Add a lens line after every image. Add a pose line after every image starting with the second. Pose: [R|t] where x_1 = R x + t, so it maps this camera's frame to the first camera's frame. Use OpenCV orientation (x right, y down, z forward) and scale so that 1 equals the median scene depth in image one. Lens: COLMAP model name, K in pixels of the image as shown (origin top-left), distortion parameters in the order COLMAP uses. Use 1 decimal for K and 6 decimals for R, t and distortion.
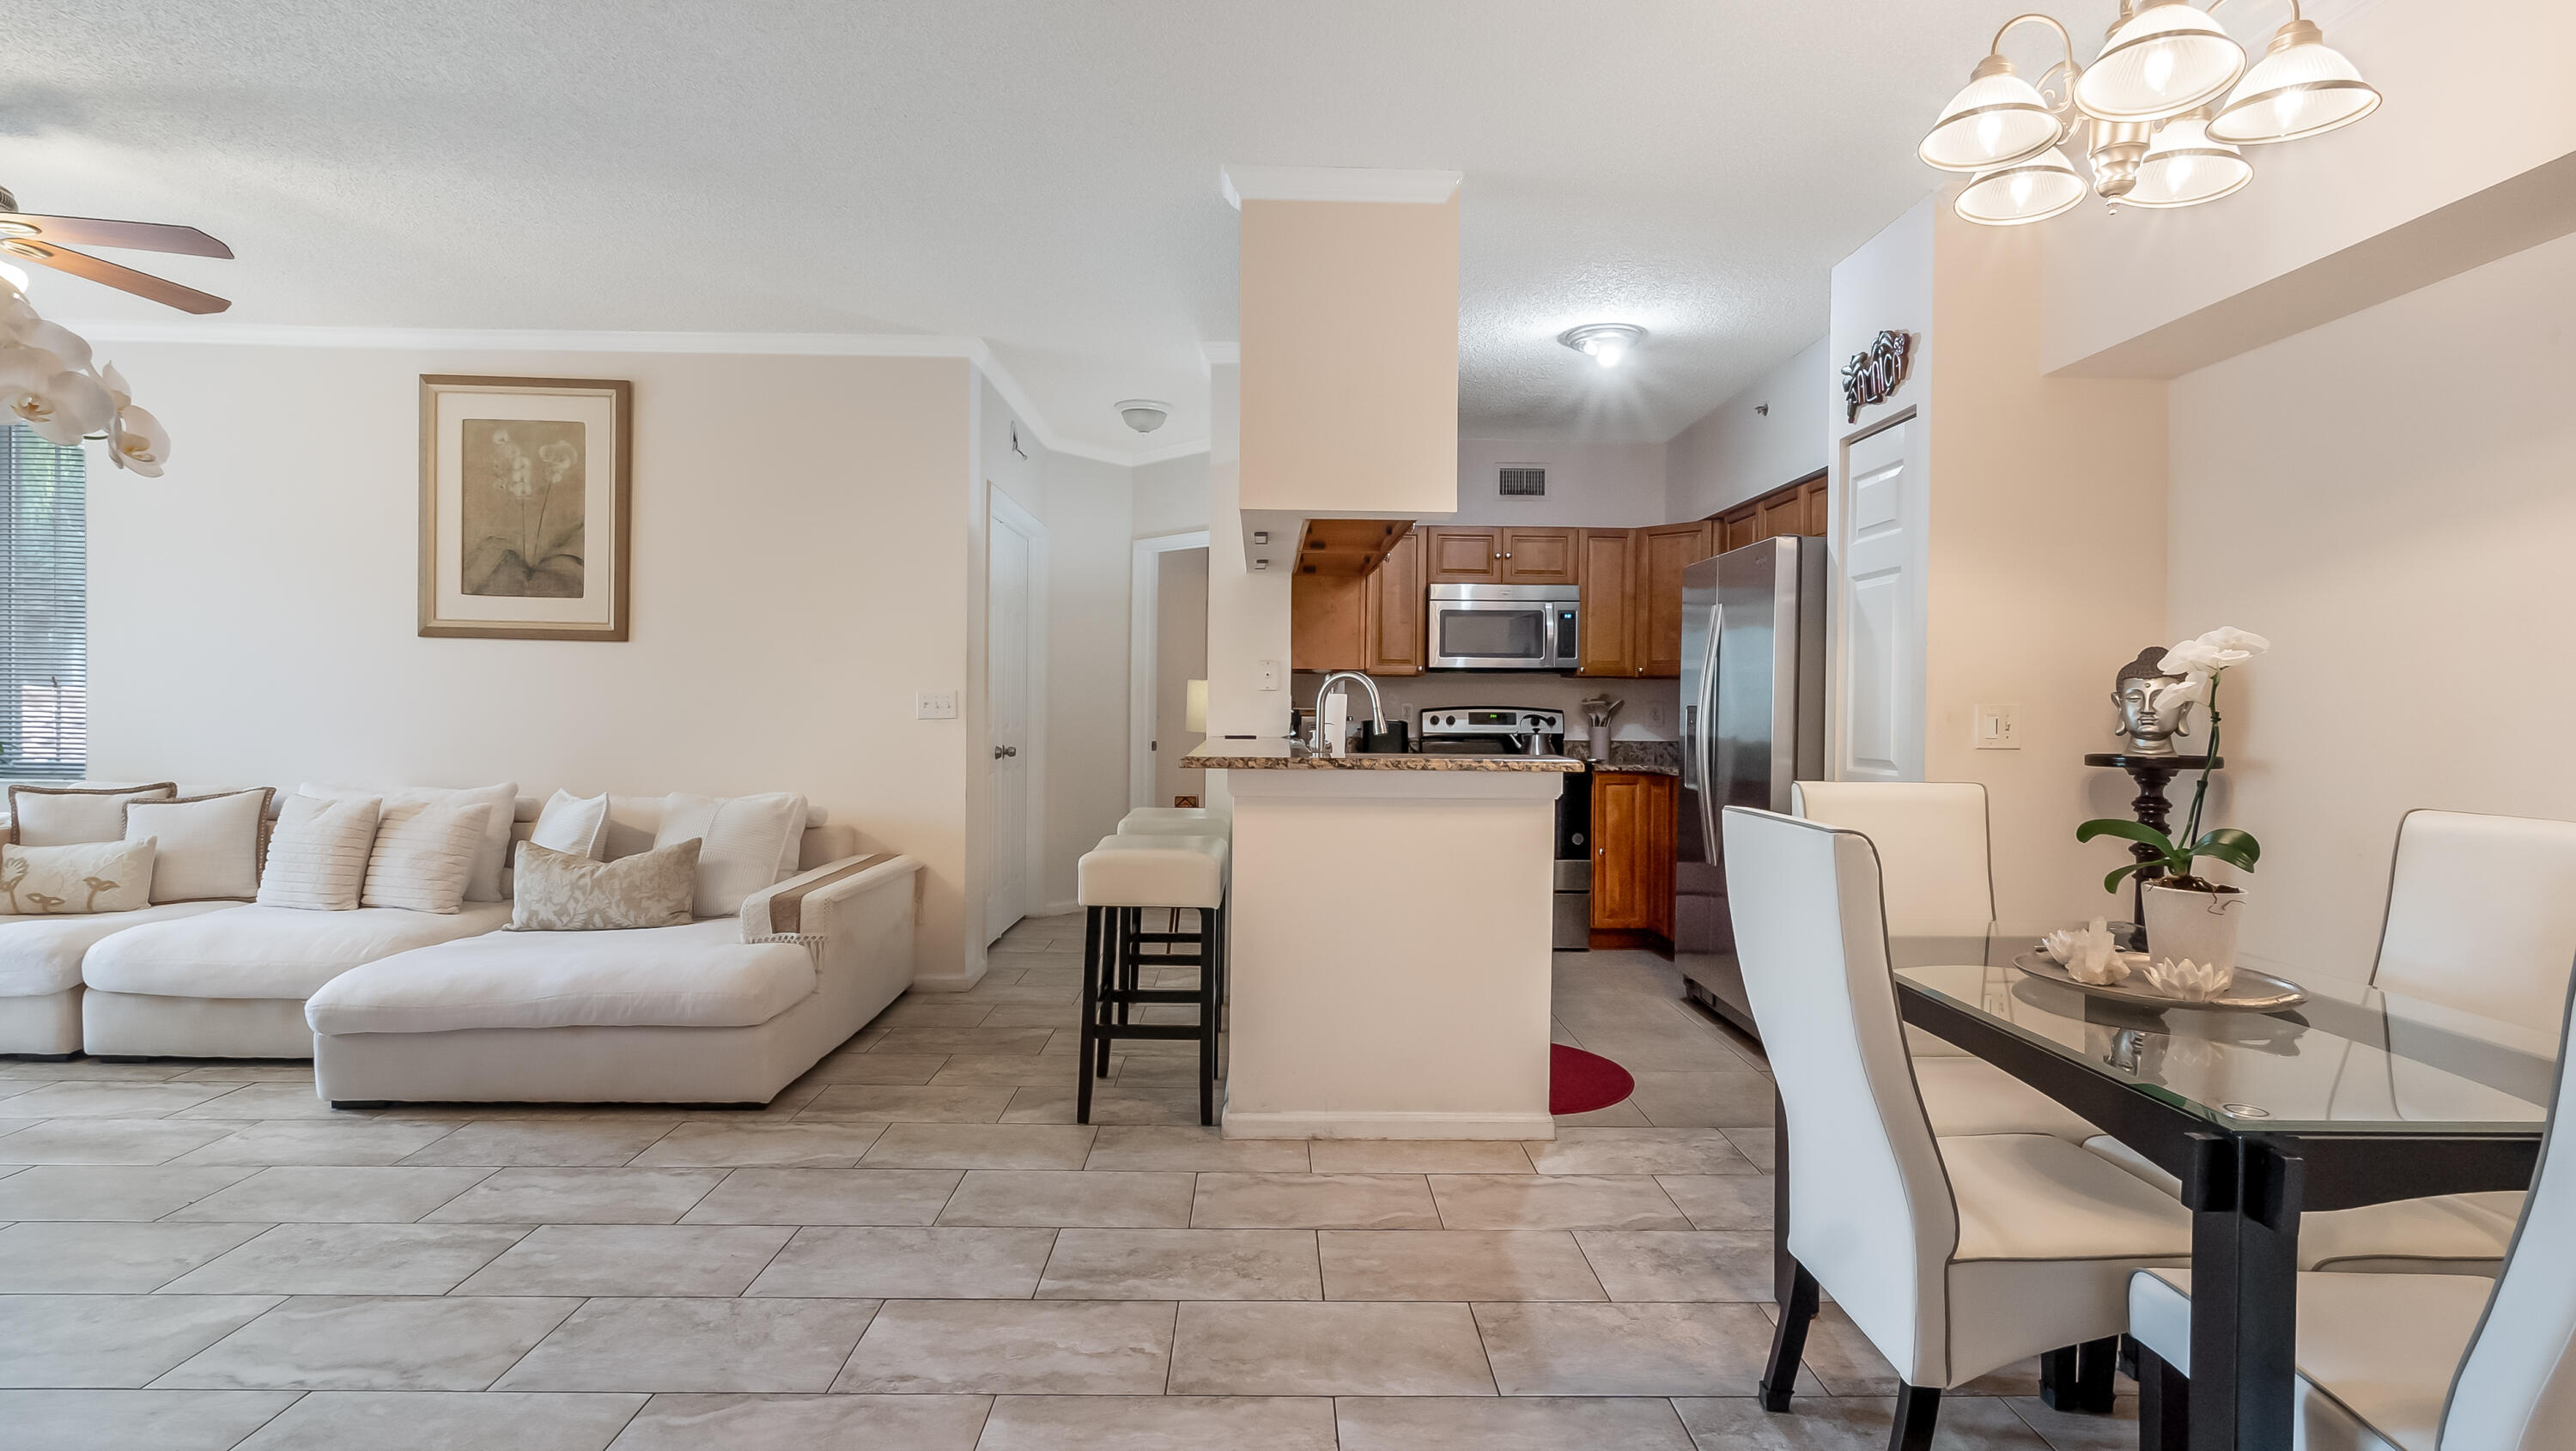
lens RADIAL K [[1190.7, 0, 1290.2], [0, 1190.7, 720.3], [0, 0, 1]] dist [-0.003029, -0.000377]
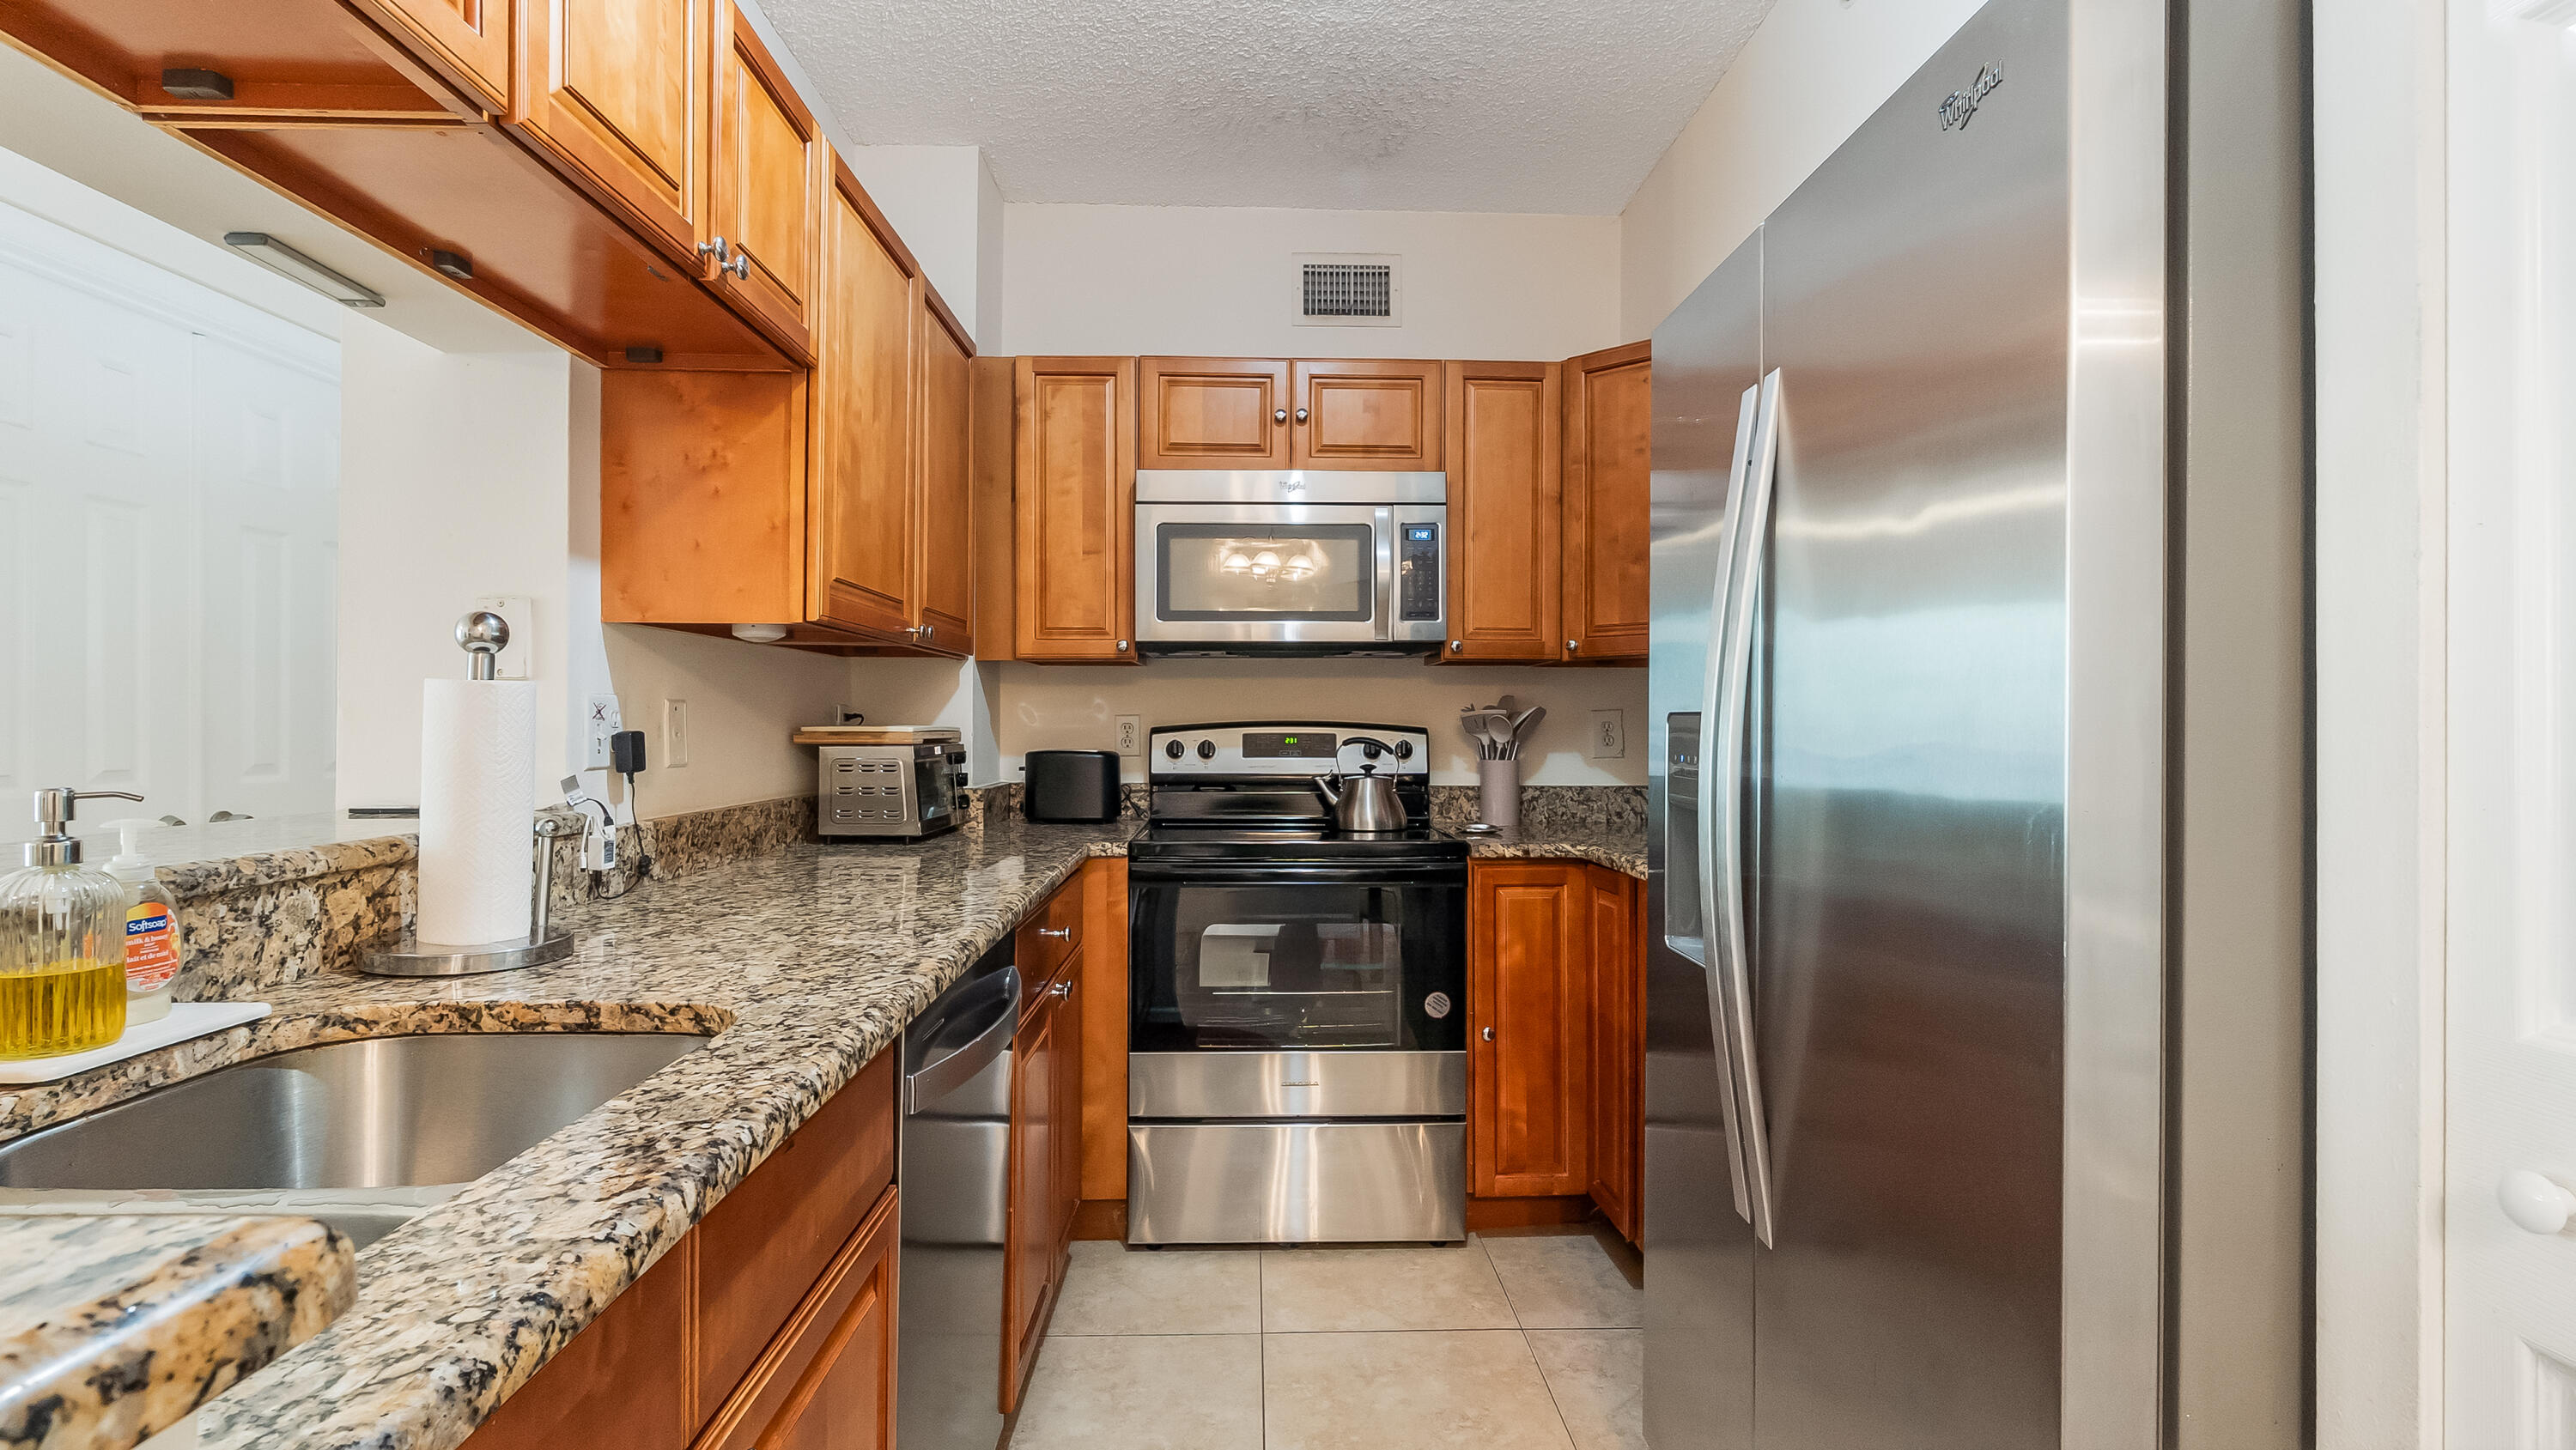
lens RADIAL K [[1194.5, 0, 1288.4], [0, 1194.5, 719.5], [0, 0, 1]] dist [-0.003973, 0.000185]
pose [[0.999841, -0.007397, 0.016201, 0.219590], [0.007692, 0.999805, -0.018208, -0.004471], [-0.016063, 0.018330, 0.999703, 0.662066]]
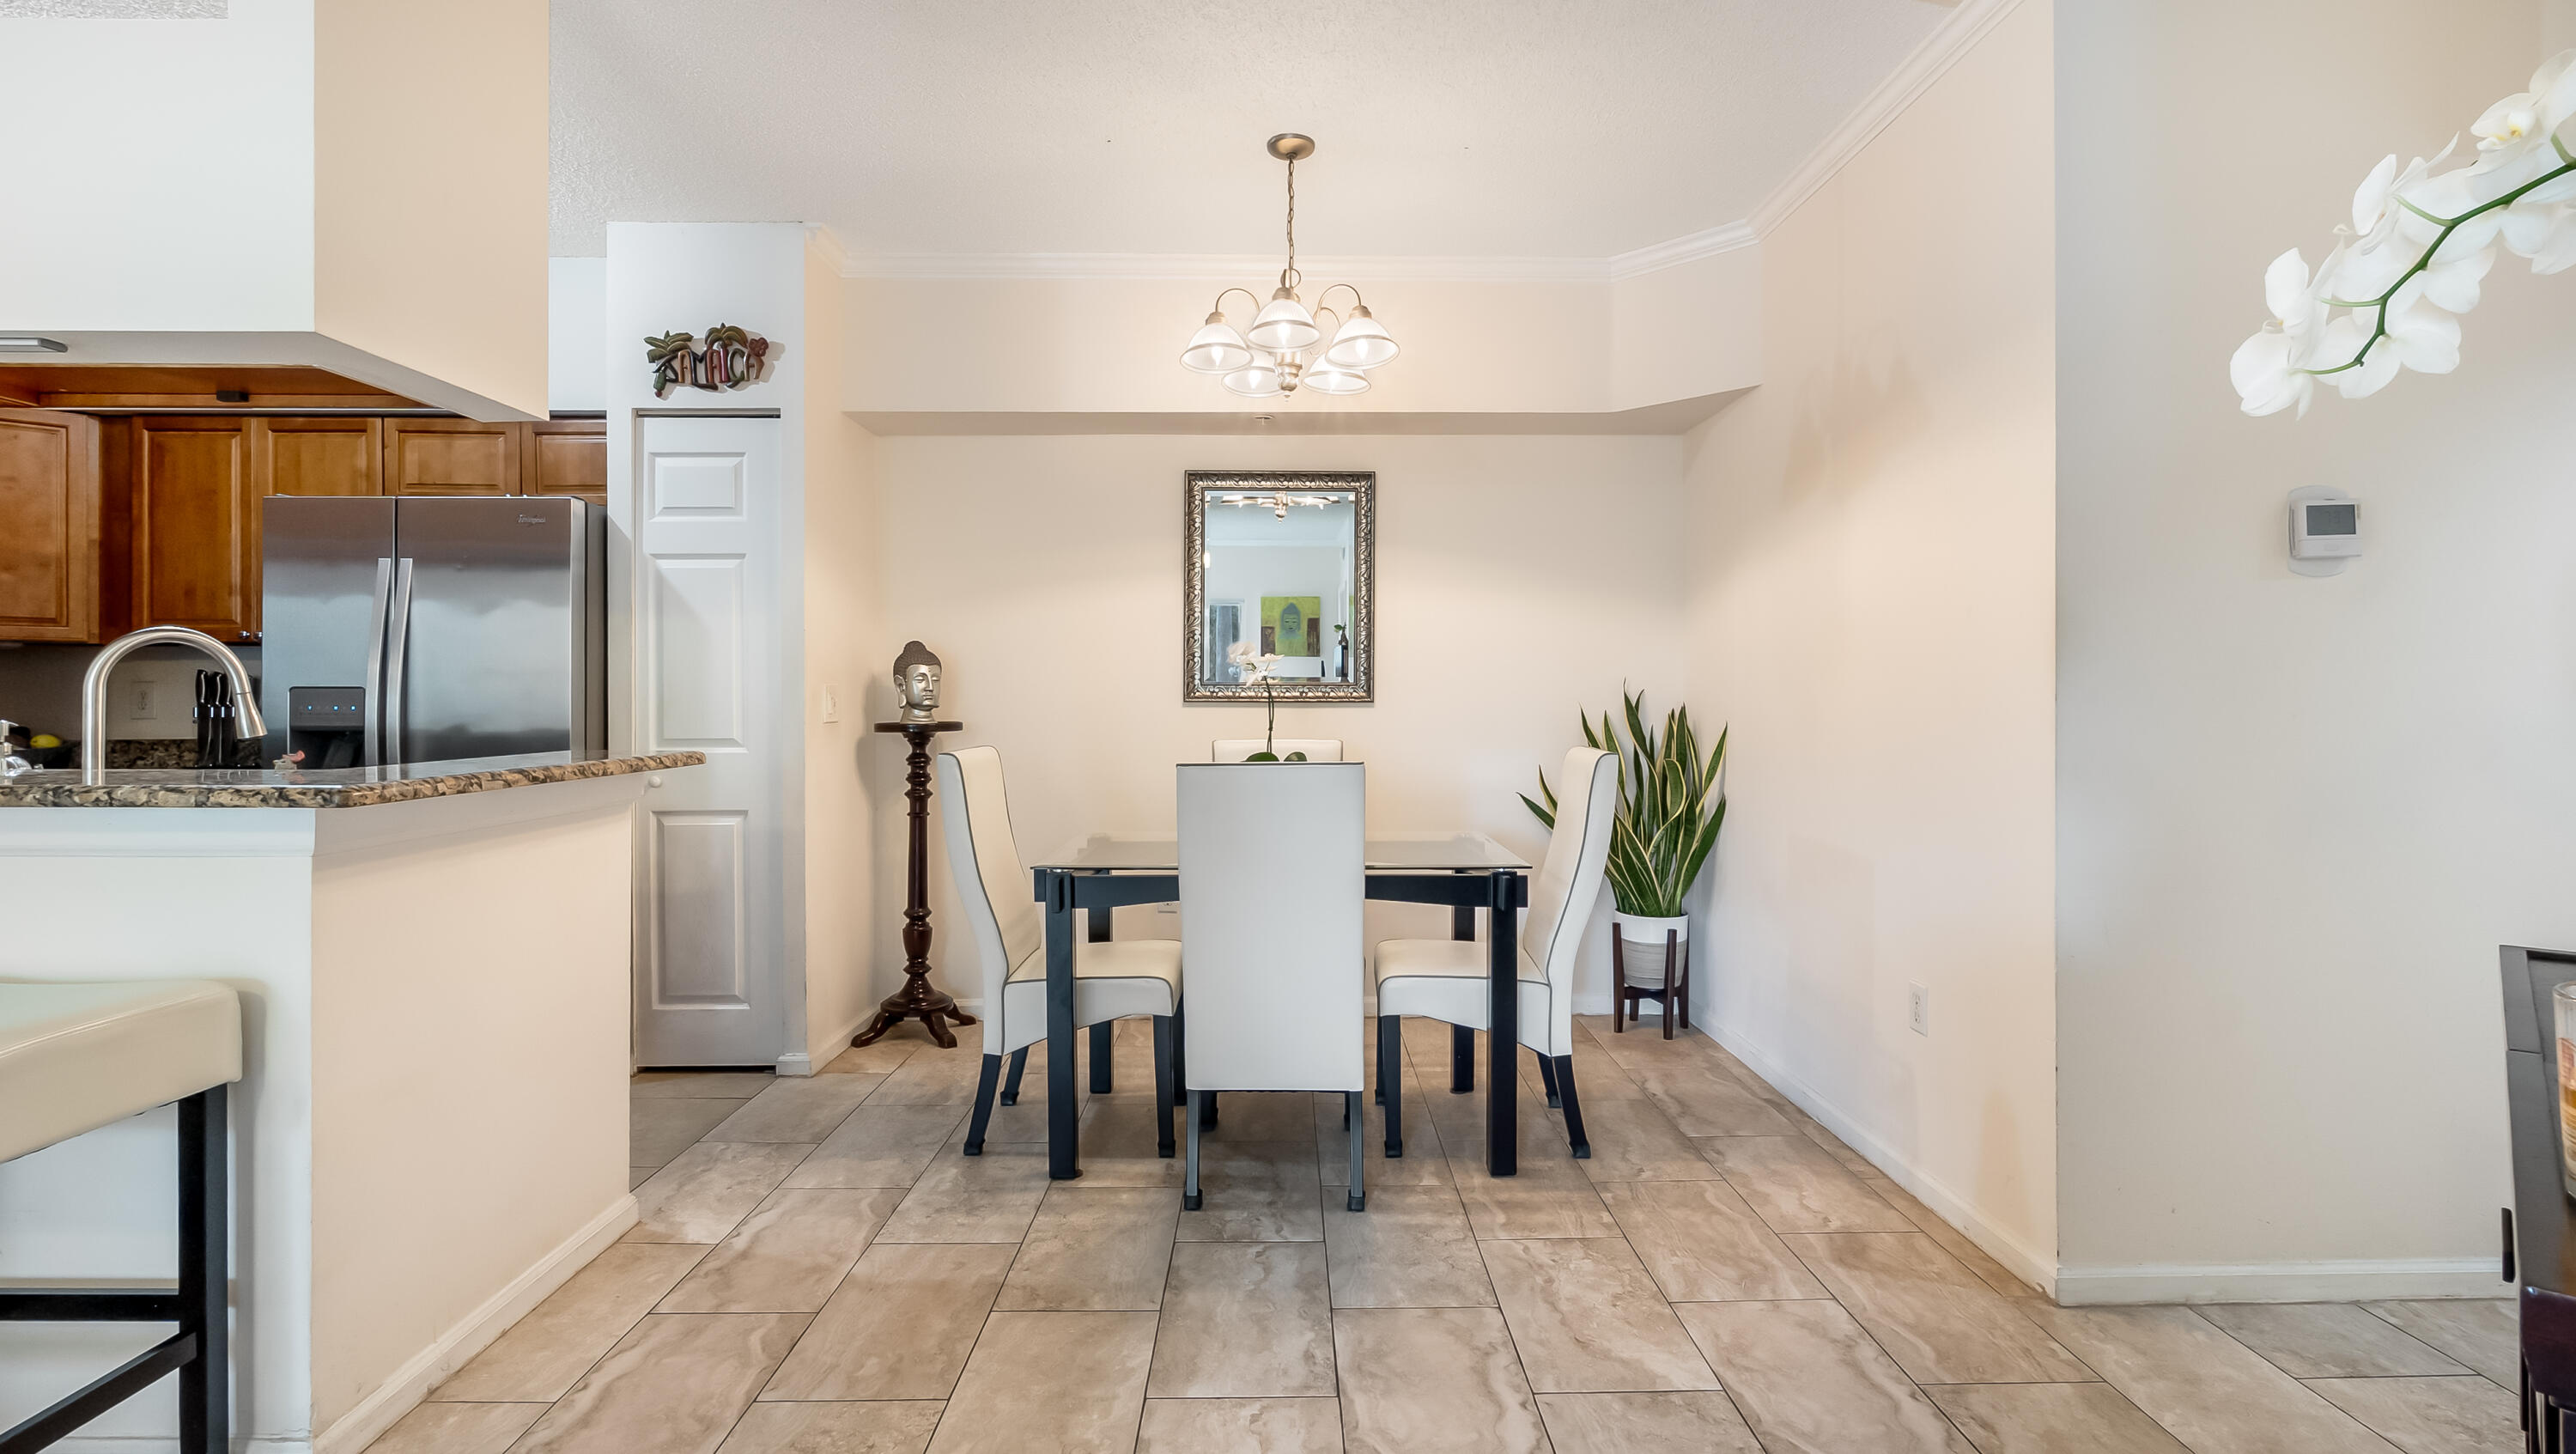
lens RADIAL K [[1199.9, 0, 1288.4], [0, 1199.9, 697.4], [0, 0, 1]] dist [-0.008424, 0.001534]
pose [[0.006995, -0.013267, 0.999888, -0.411080], [0.013611, 0.999821, 0.013170, -0.006951], [-0.999883, 0.013517, 0.007174, 0.382374]]
